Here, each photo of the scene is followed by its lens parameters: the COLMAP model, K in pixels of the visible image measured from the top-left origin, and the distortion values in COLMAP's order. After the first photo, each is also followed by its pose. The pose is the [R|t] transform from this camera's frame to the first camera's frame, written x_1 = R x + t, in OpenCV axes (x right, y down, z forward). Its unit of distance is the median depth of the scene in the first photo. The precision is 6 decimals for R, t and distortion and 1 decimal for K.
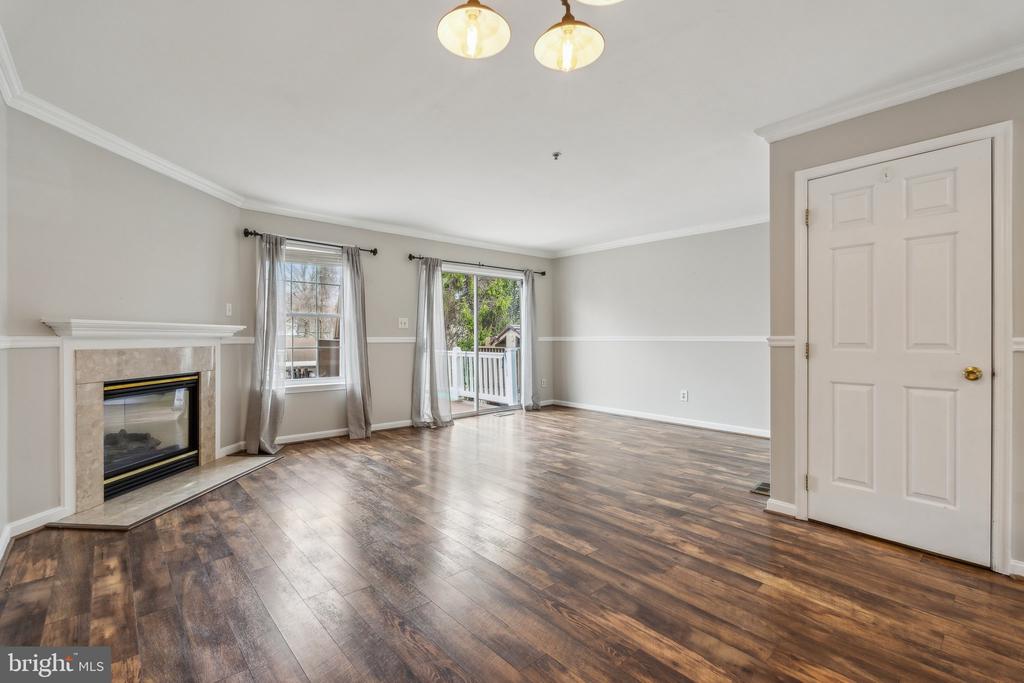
lens RADIAL K [[464.3, 0, 510.2], [0, 464.3, 337.9], [0, 0, 1]] dist [0.003224, 0.000531]
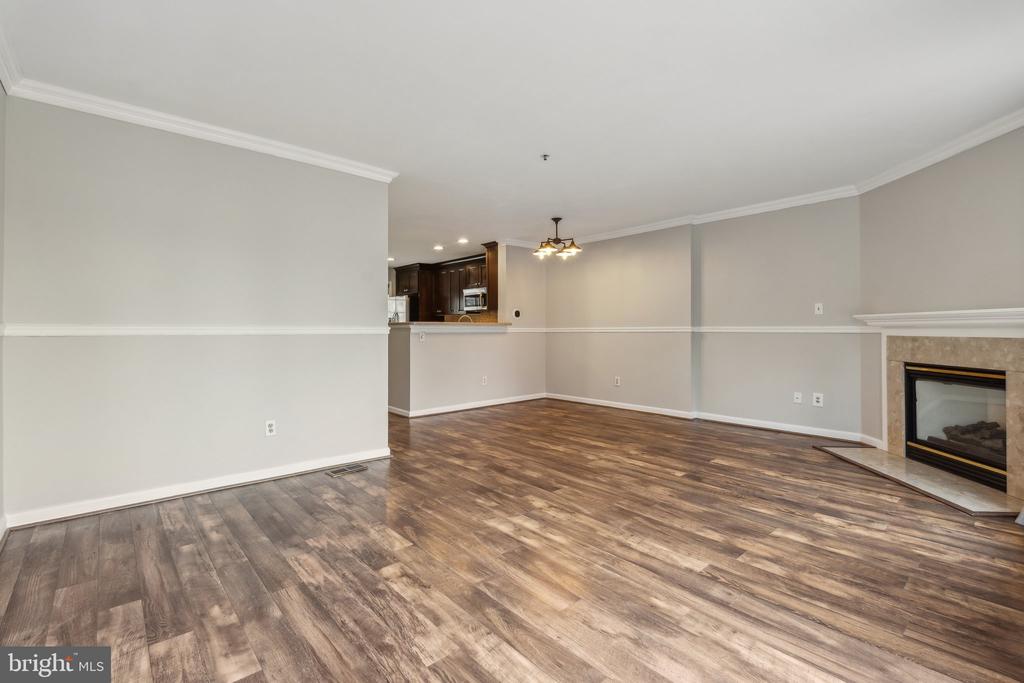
lens RADIAL K [[464.3, 0, 516.3], [0, 464.3, 337.7], [0, 0, 1]] dist [0.003224, 0.000531]
pose [[-0.999987, 0.000865, 0.005090, 0.169408], [0.000967, 0.999800, 0.019999, 0.002584], [-0.005072, 0.020004, -0.999787, 2.181328]]
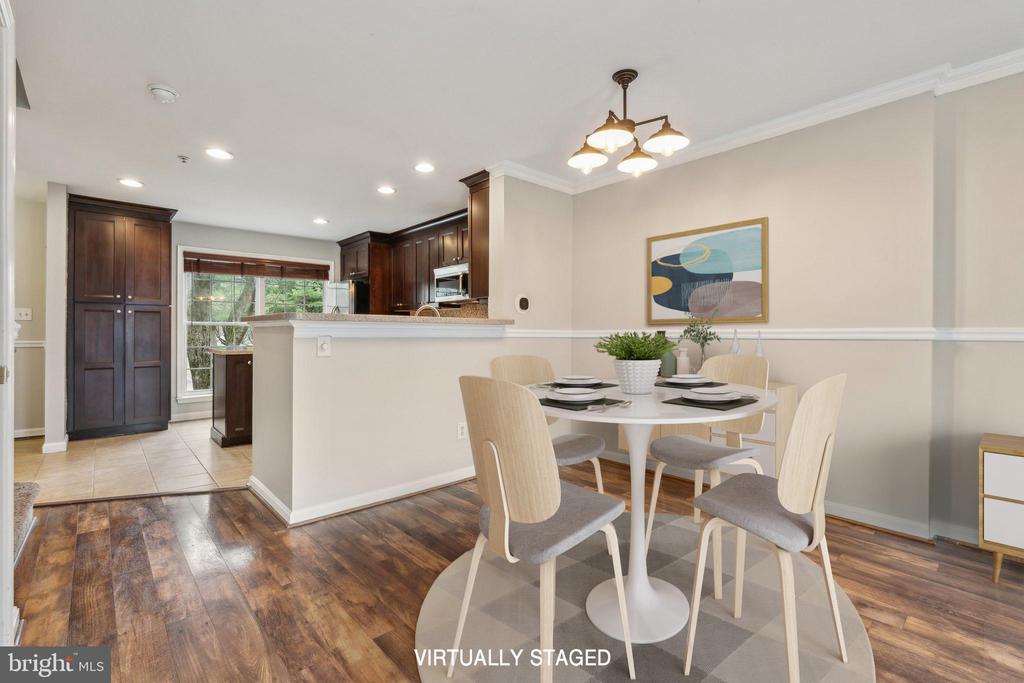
lens RADIAL K [[464.3, 0, 510.9], [0, 464.3, 336.5], [0, 0, 1]] dist [0.003224, 0.000531]
pose [[-0.999952, -0.007619, -0.006101, 0.214540], [-0.007673, 0.999931, 0.008901, 0.009278], [0.006033, 0.008947, -0.999942, 1.179531]]
